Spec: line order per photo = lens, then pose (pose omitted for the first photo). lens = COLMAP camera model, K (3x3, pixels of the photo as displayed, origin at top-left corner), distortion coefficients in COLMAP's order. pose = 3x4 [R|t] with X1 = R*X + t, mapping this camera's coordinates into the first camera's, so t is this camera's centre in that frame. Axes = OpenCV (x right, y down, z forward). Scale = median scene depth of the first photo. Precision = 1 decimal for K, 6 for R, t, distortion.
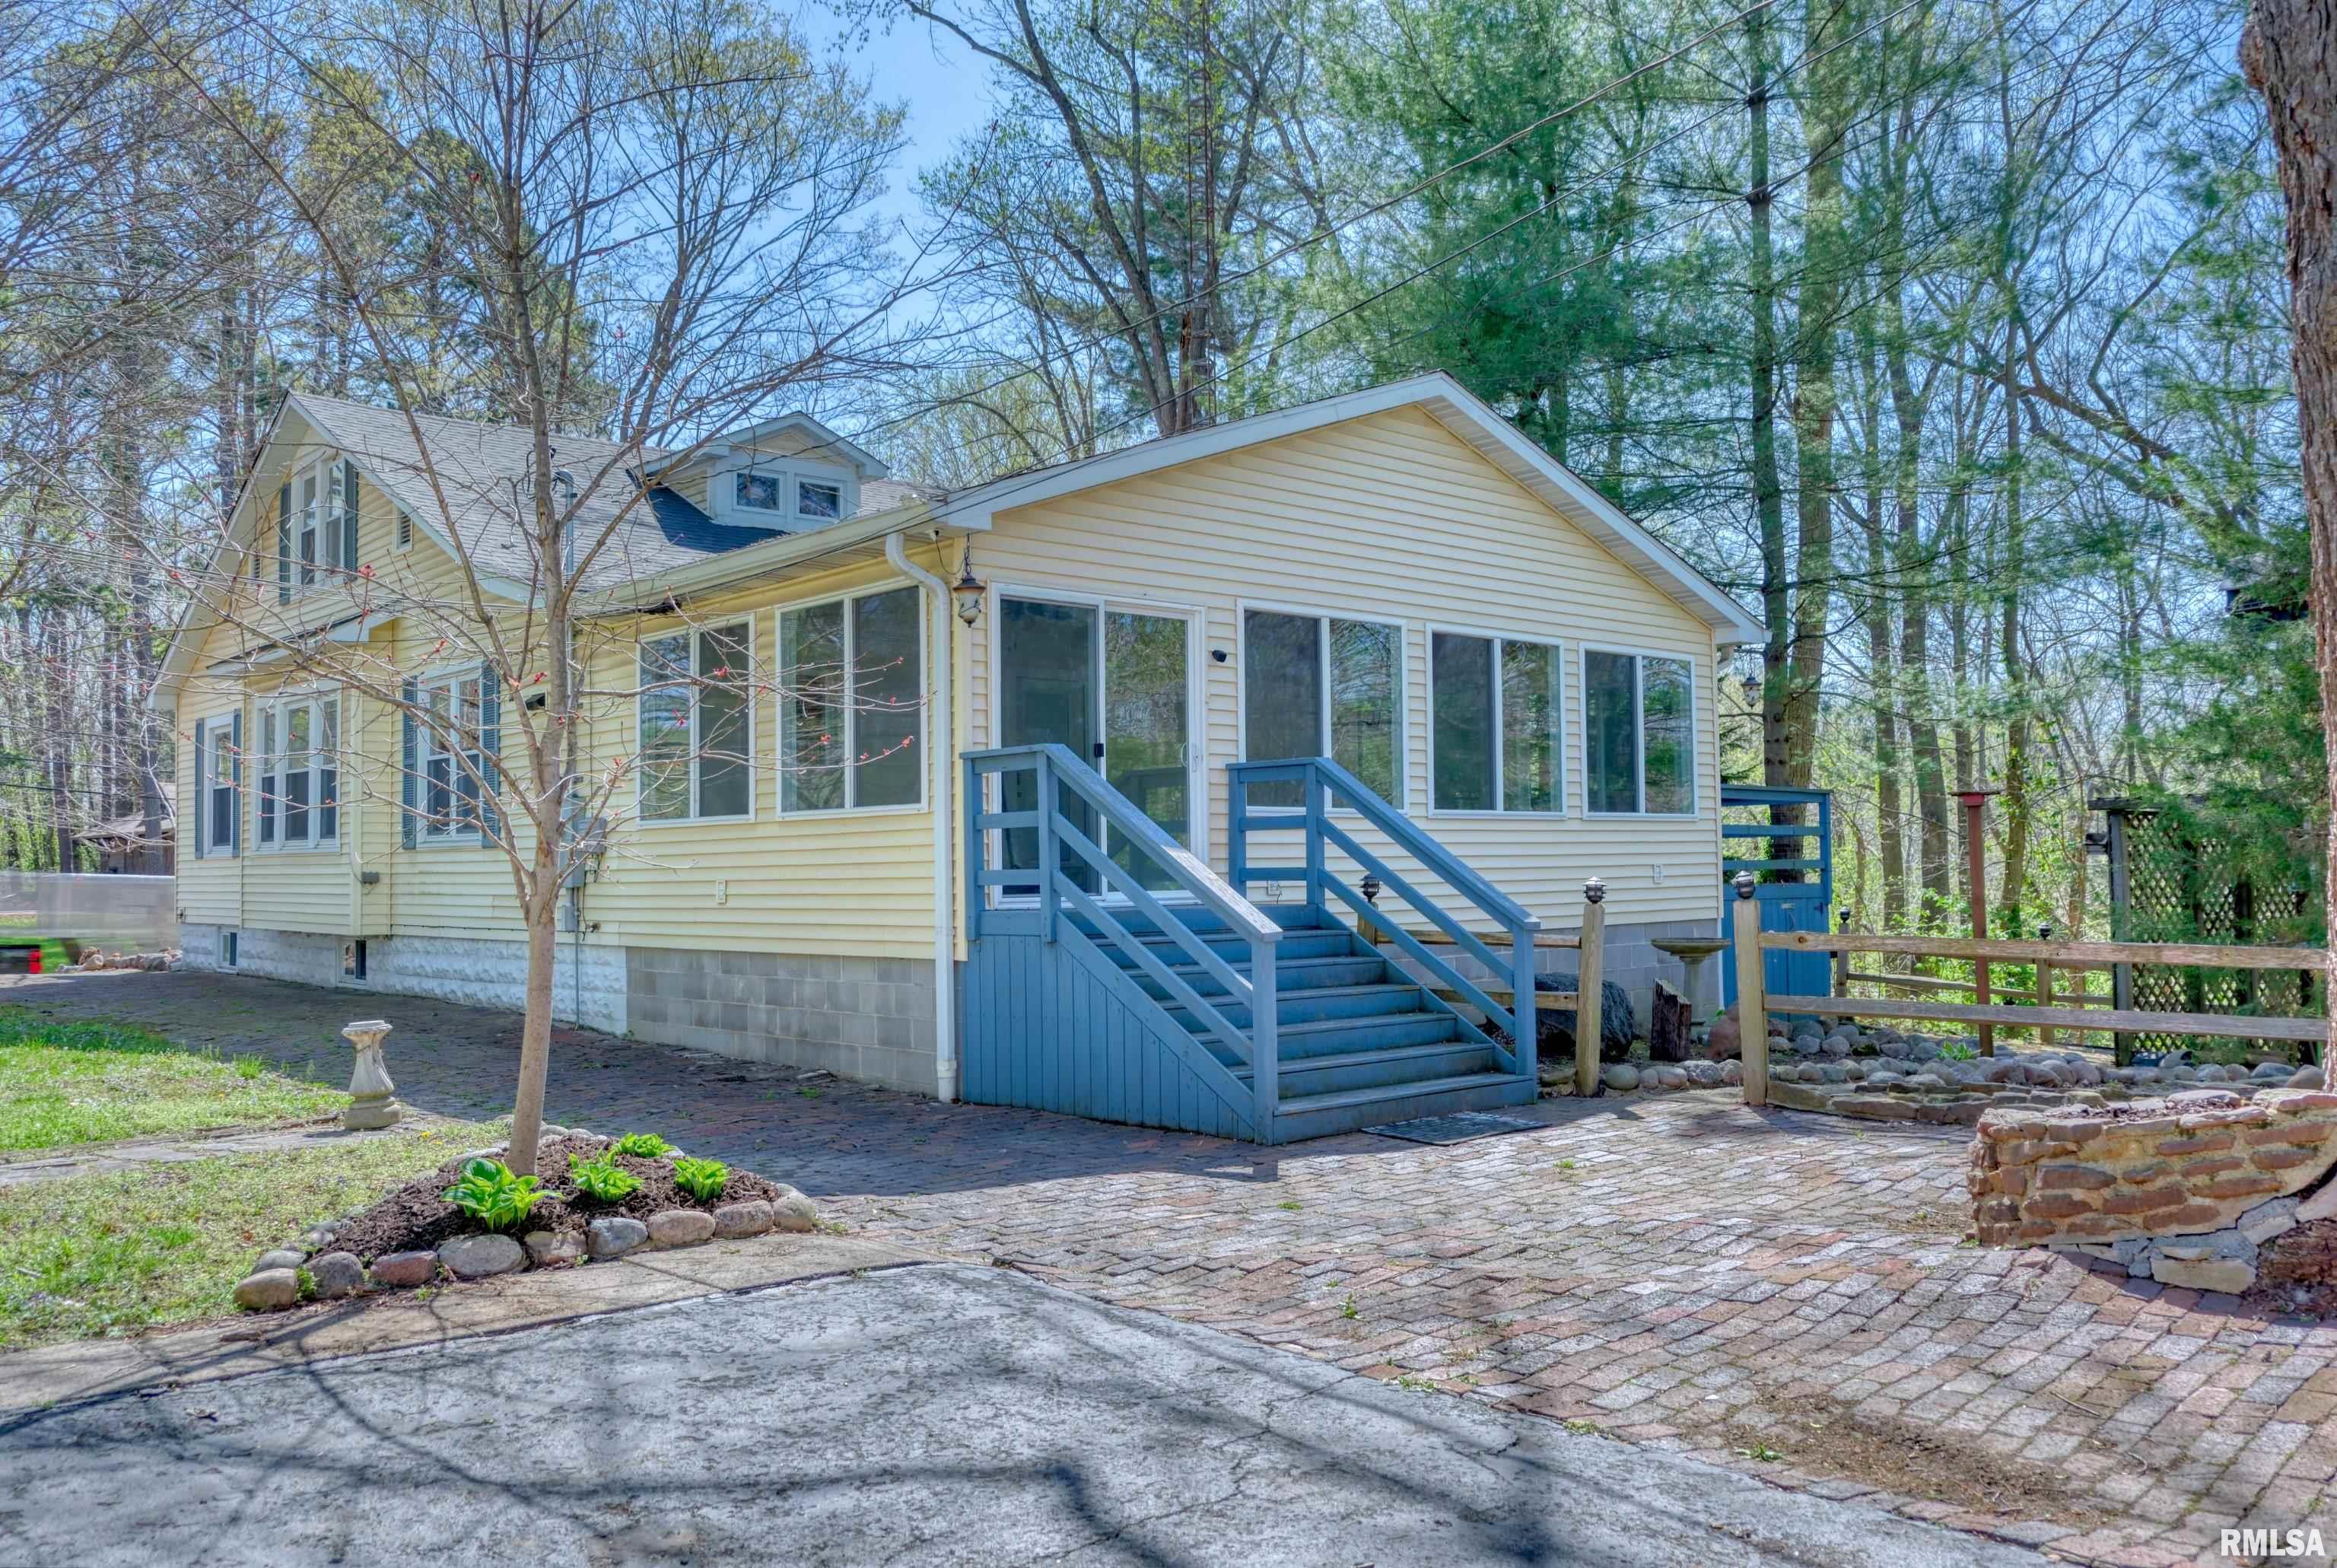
lens RADIAL K [[1827.9, 0, 1168.5], [0, 1827.9, 784.0], [0, 0, 1]] dist [-0.013490, -0.004073]
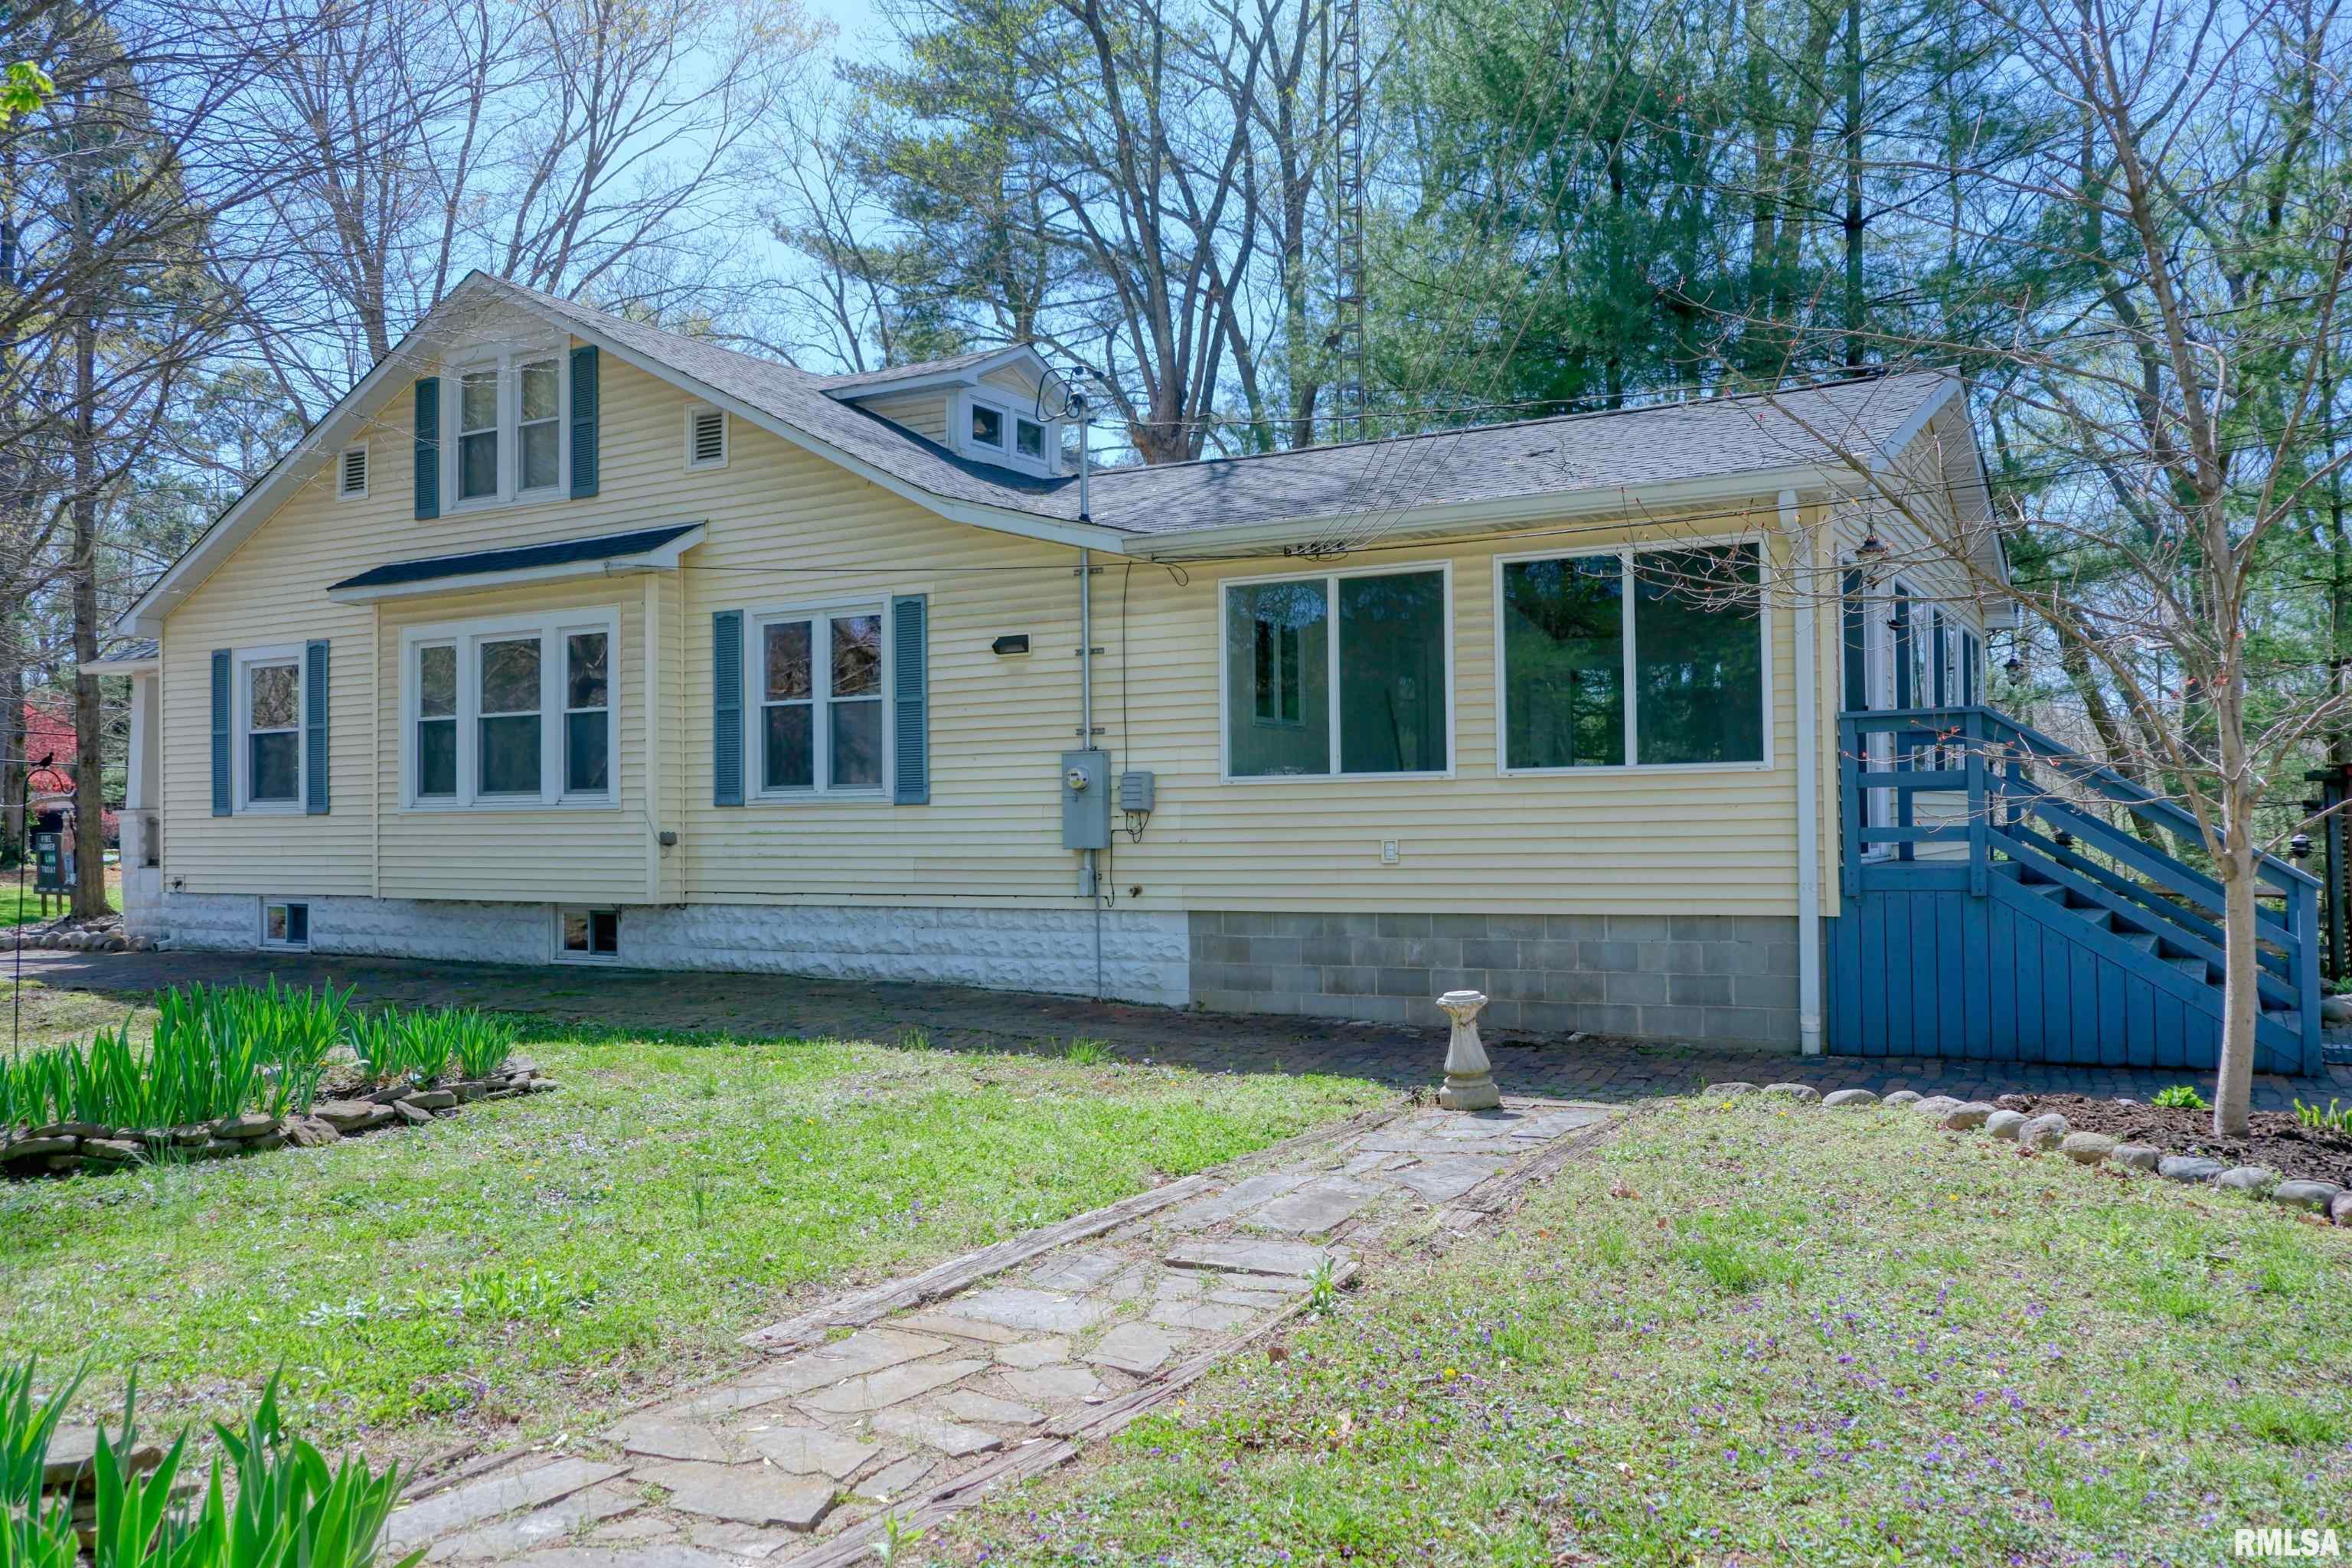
lens RADIAL K [[1794.4, 0, 1176.0], [0, 1794.4, 784.0], [0, 0, 1]] dist [-0.017127, -0.005081]
pose [[0.951233, 0.007450, 0.308383, -0.589577], [-0.013931, 0.999726, 0.018821, 0.007098], [-0.308158, -0.022199, 0.951076, 0.132407]]
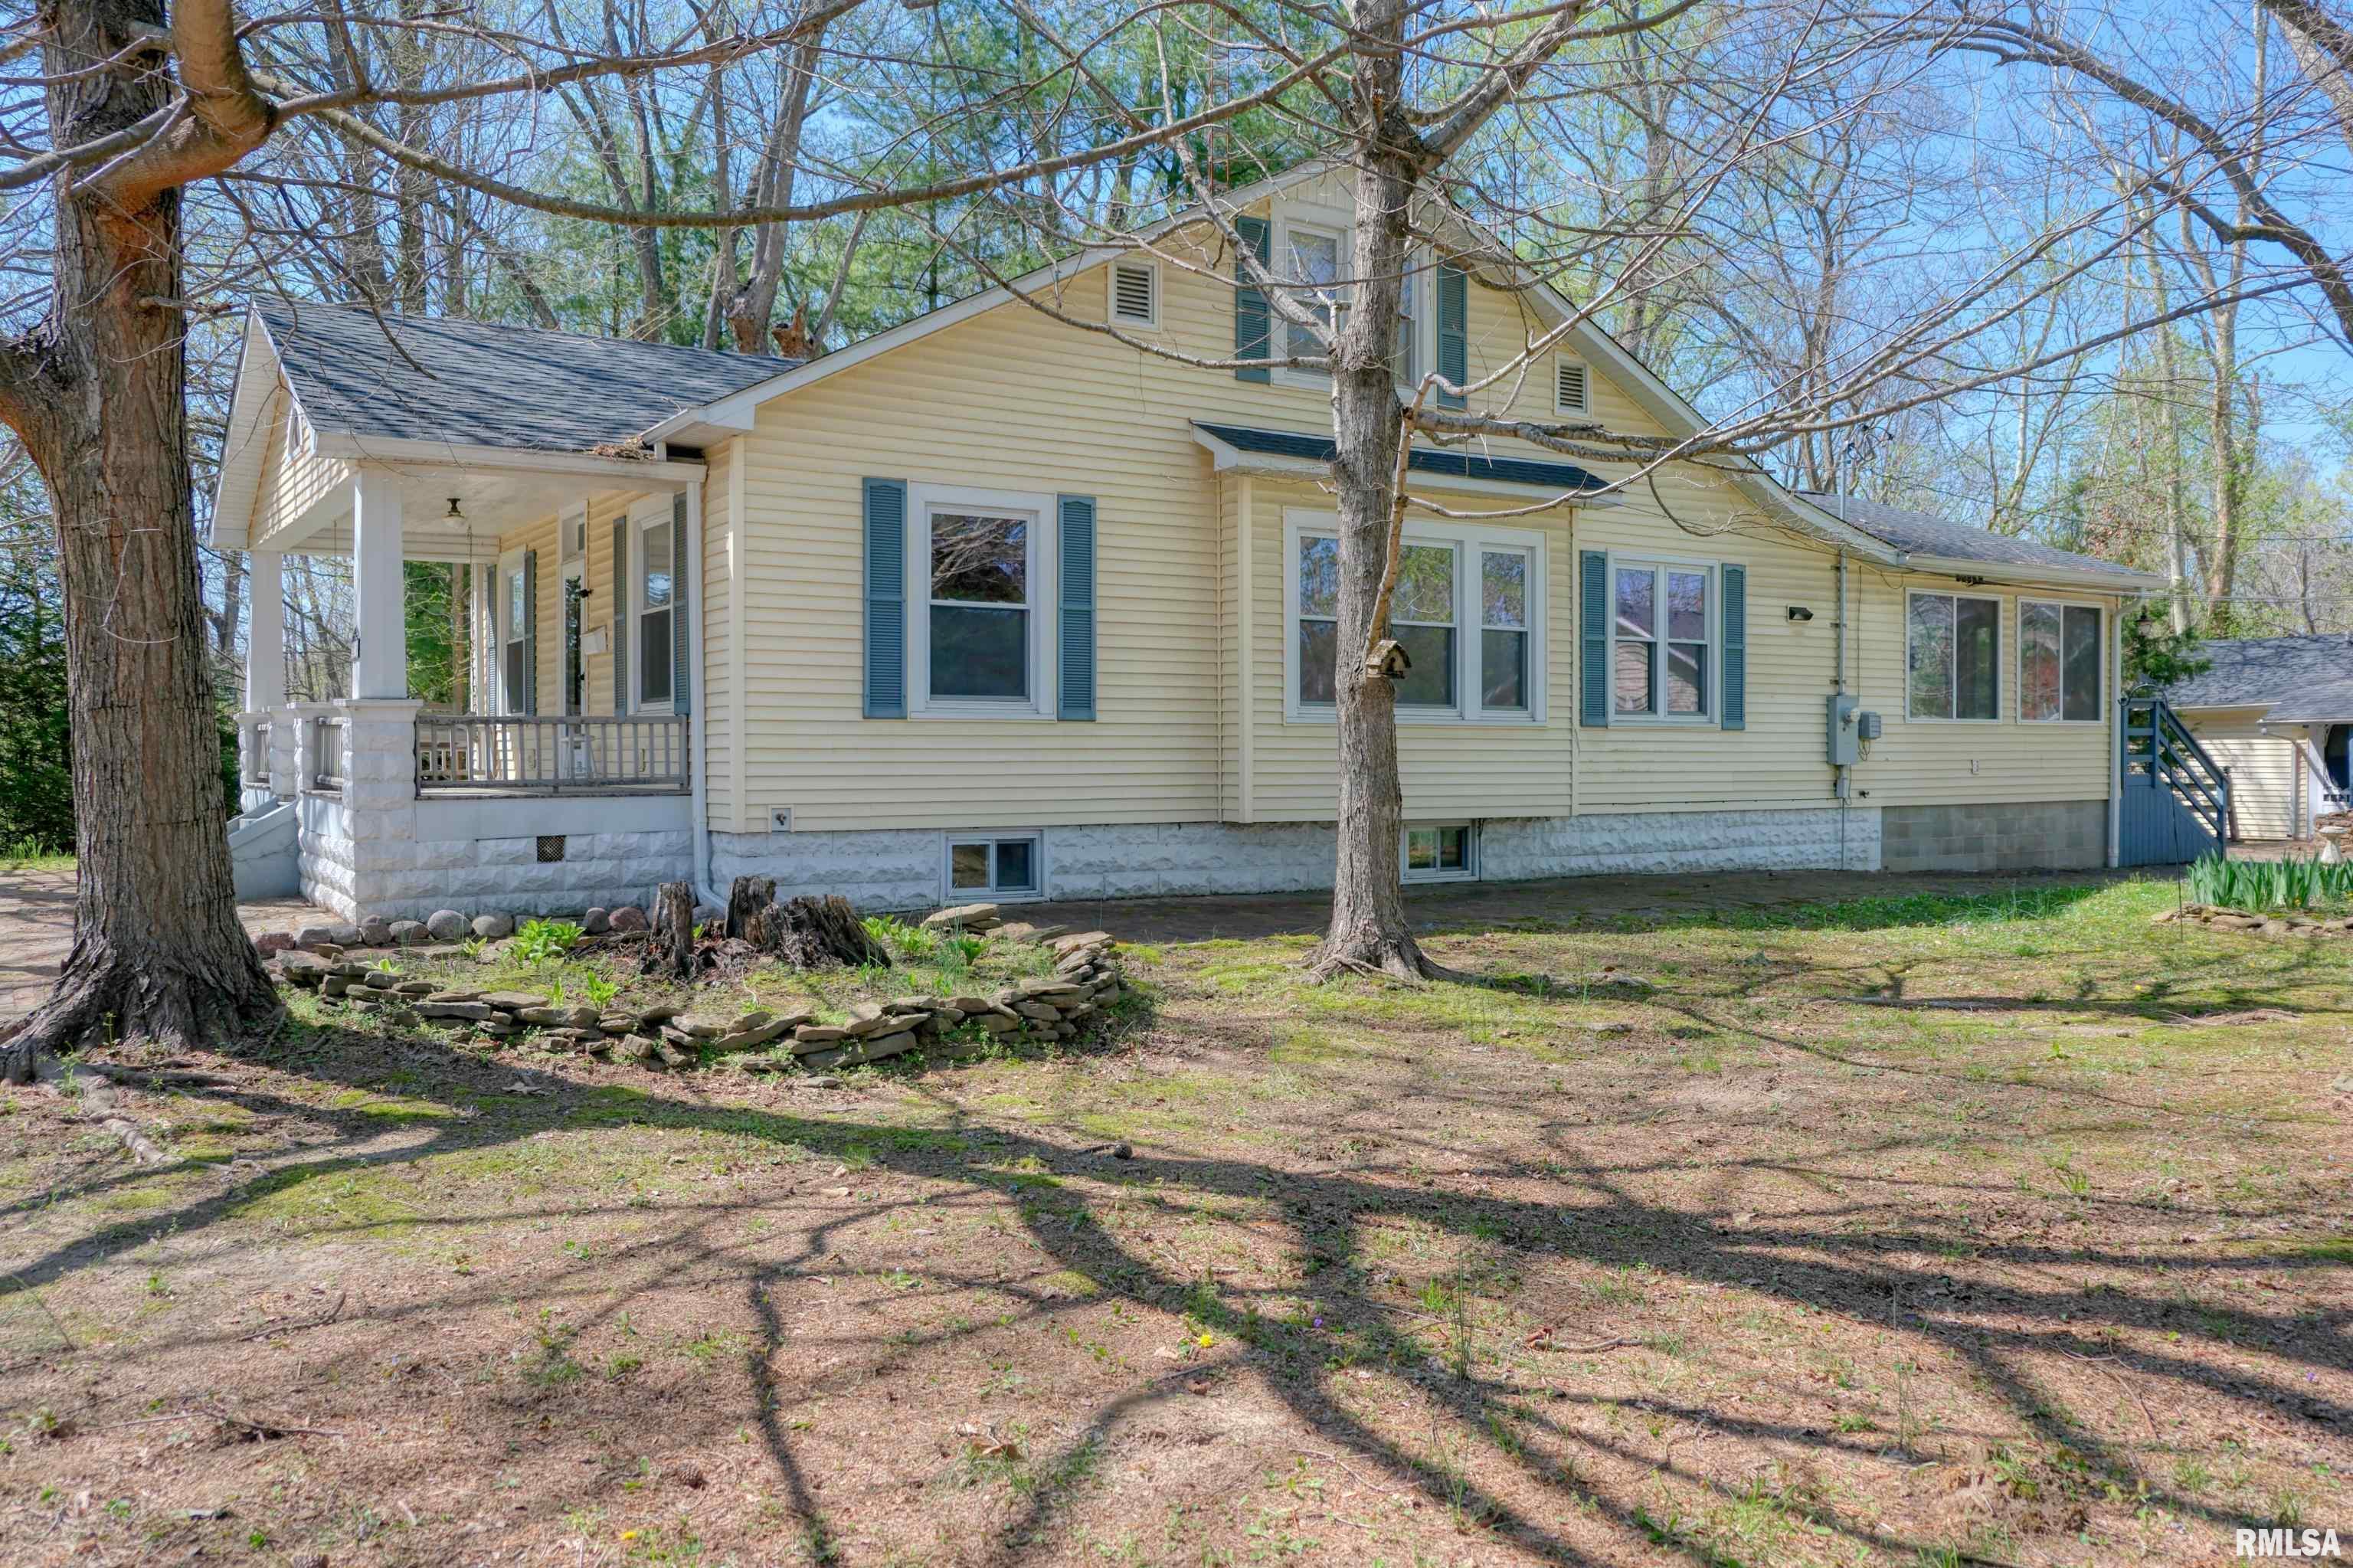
lens RADIAL K [[1822.2, 0, 1176.5], [0, 1822.2, 784.0], [0, 0, 1]] dist [-0.007440, -0.004408]
pose [[0.164627, -0.009742, 0.986308, -1.766137], [-0.052094, 0.998470, 0.018557, 0.074505], [-0.984979, -0.054436, 0.163868, 1.311840]]
